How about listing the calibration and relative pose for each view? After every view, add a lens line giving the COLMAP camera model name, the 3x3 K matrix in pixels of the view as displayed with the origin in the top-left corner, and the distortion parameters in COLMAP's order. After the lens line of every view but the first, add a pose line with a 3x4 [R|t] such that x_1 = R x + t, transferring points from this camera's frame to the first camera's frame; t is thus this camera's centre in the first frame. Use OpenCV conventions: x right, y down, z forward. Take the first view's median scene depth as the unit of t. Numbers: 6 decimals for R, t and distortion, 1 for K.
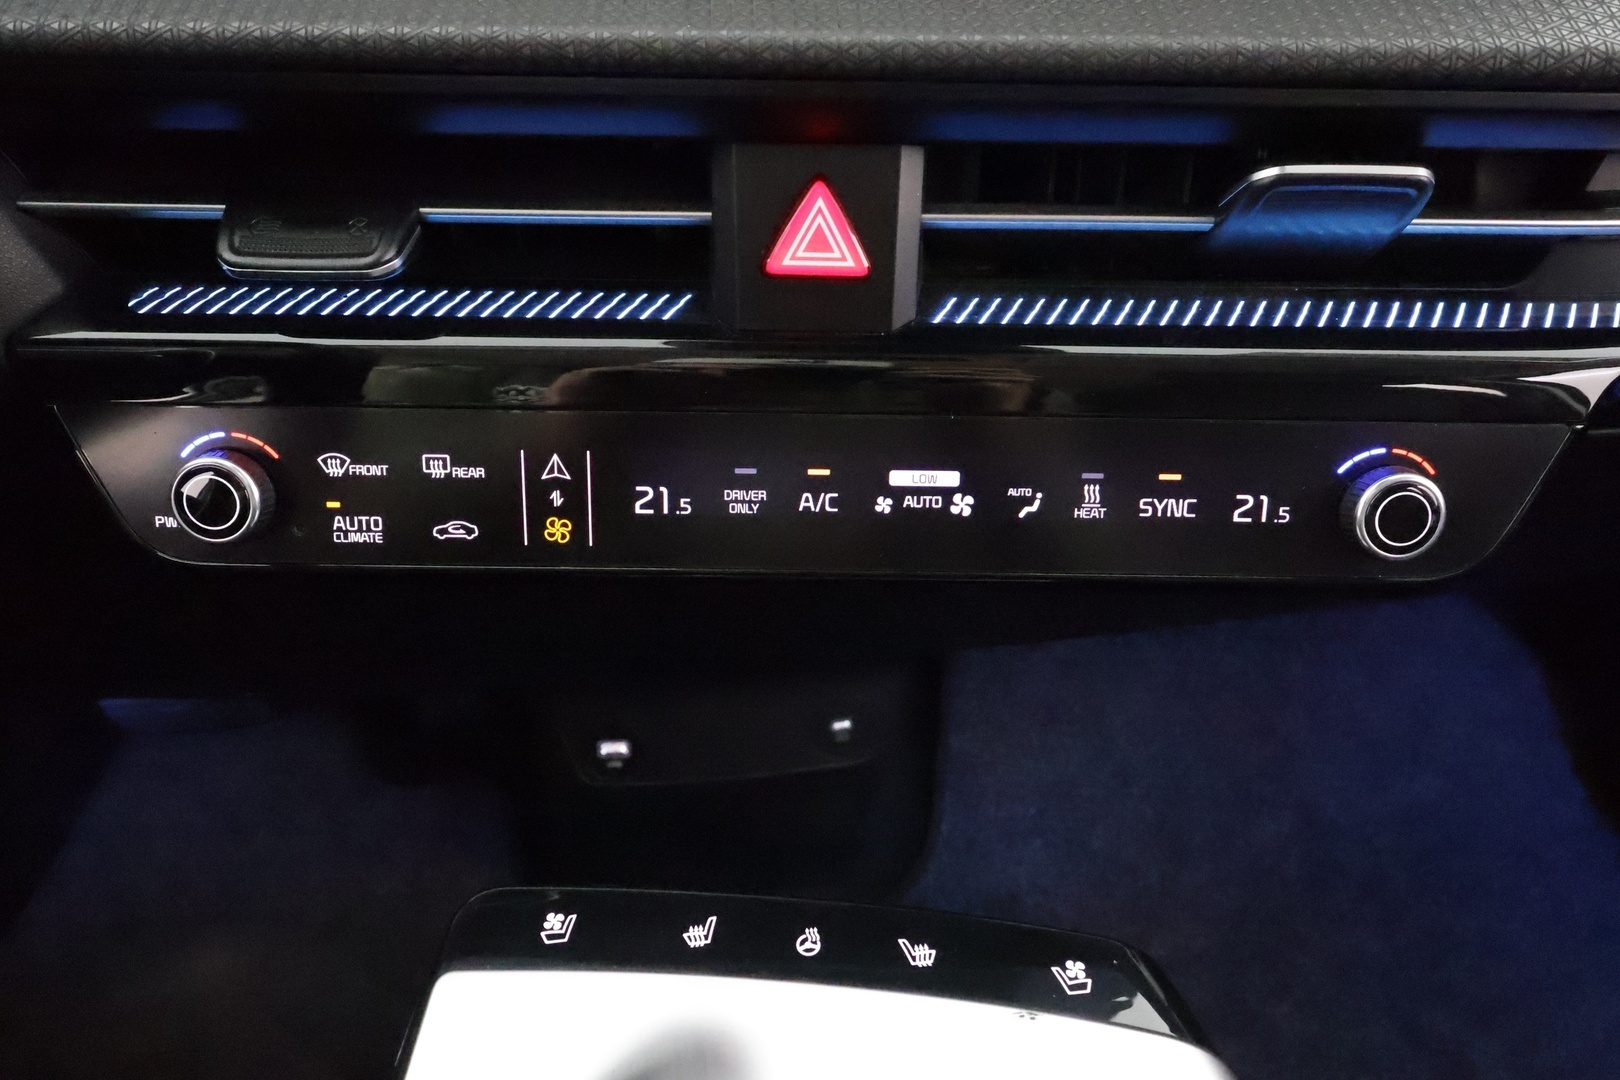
lens RADIAL K [[1133.5, 0, 804.9], [0, 1133.5, 539.1], [0, 0, 1]] dist [0.020065, -0.002762]
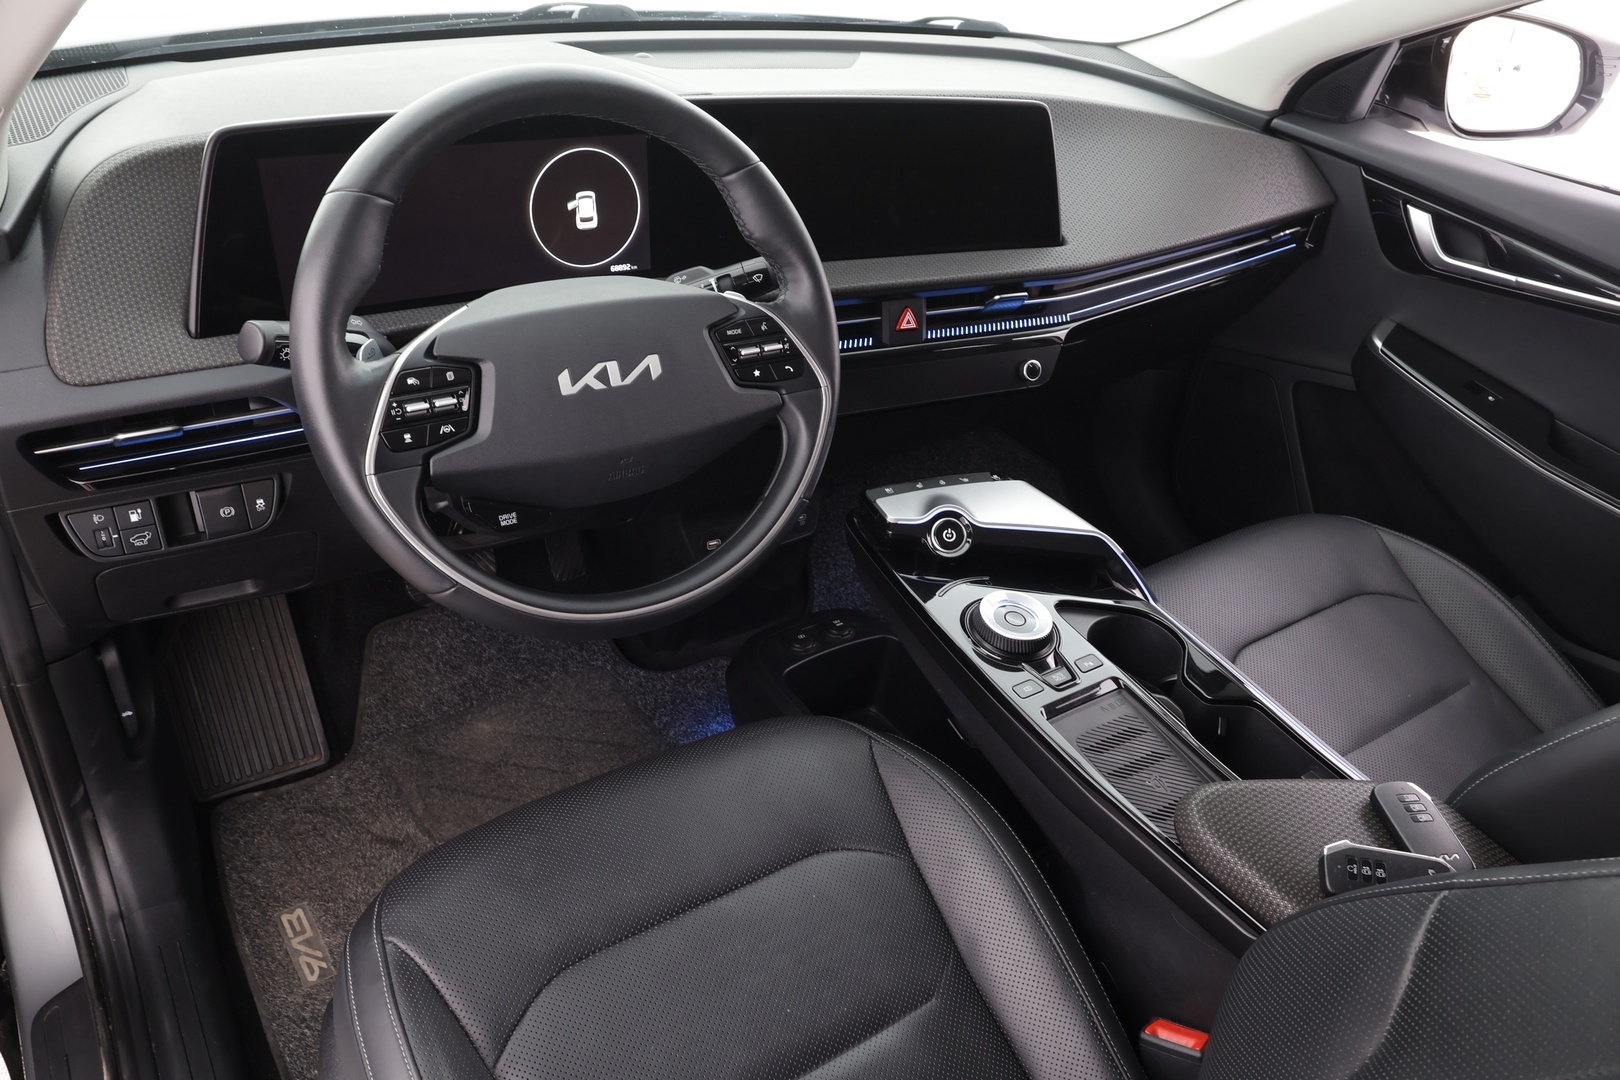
lens RADIAL K [[1138.7, 0, 803.3], [0, 1138.7, 549.9], [0, 0, 1]] dist [-0.001335, 0.002989]
pose [[0.896273, -0.188233, 0.401575, -2.142660], [0.182297, 0.981796, 0.053337, 0.261221], [-0.404304, 0.025401, 0.914272, -2.606410]]
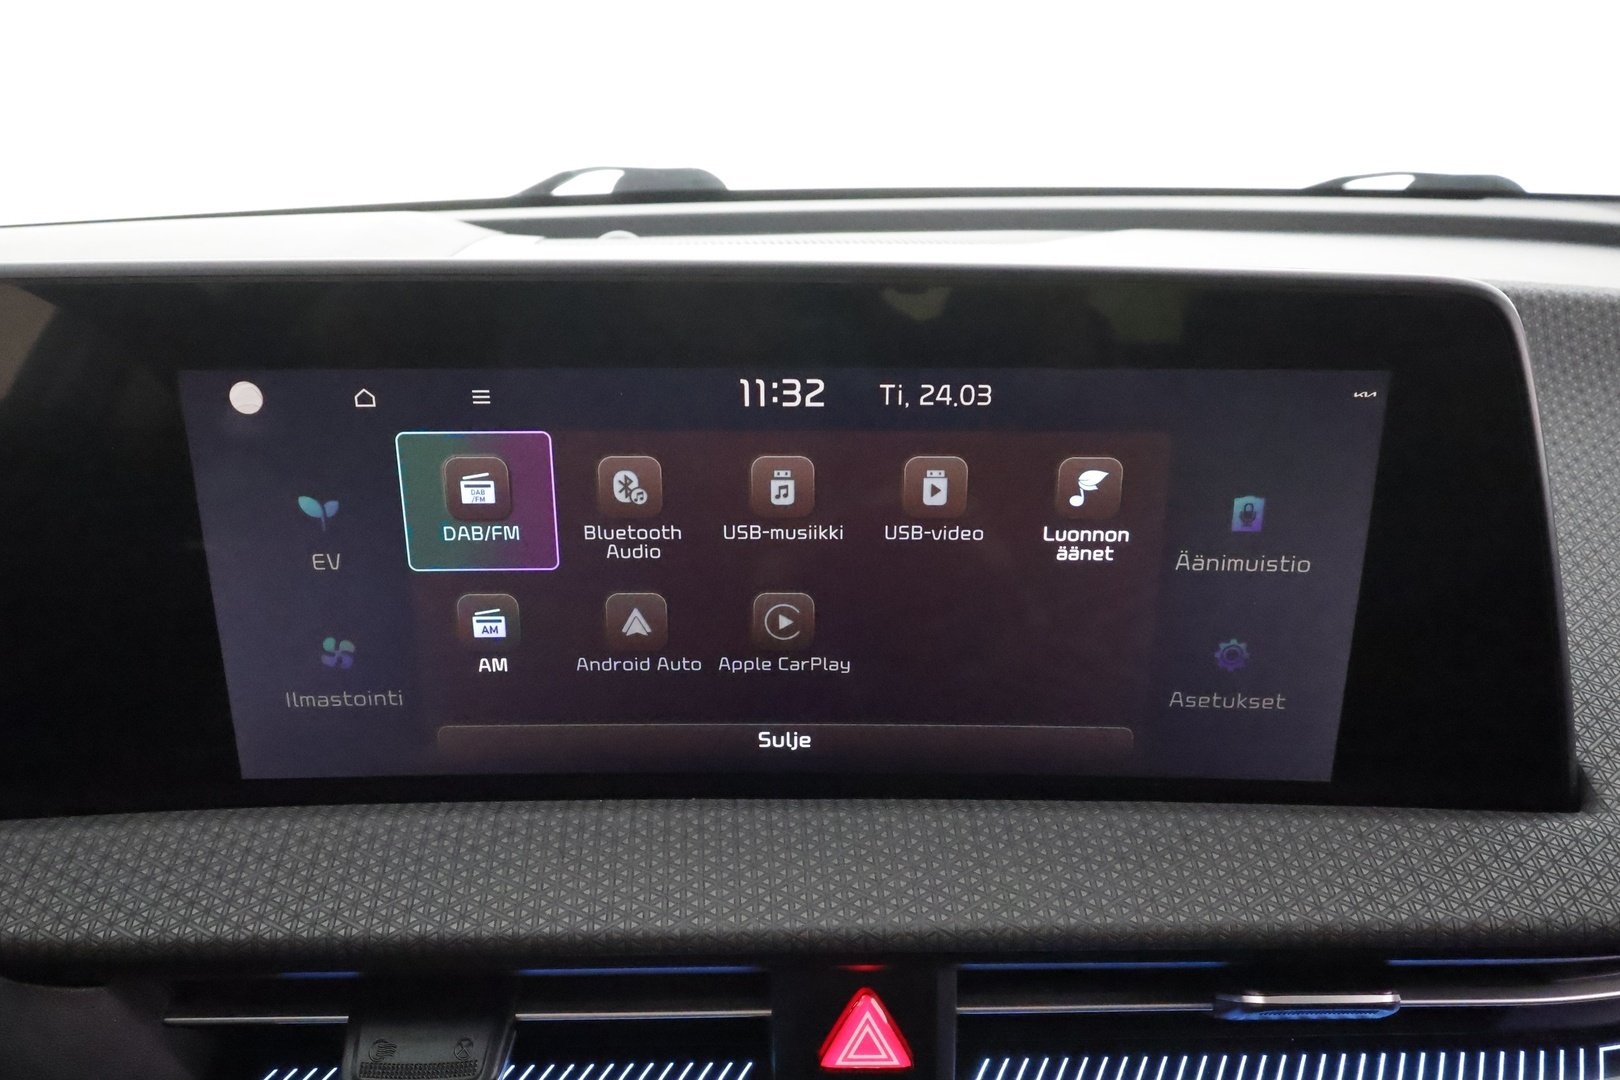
lens RADIAL K [[1133.5, 0, 799.0], [0, 1133.5, 537.9], [0, 0, 1]] dist [0.020065, -0.002762]
pose [[0.999683, -0.024983, 0.002990, -0.046851], [0.025071, 0.978963, -0.202490, -0.528628], [0.002131, 0.202501, 0.979280, -0.218615]]
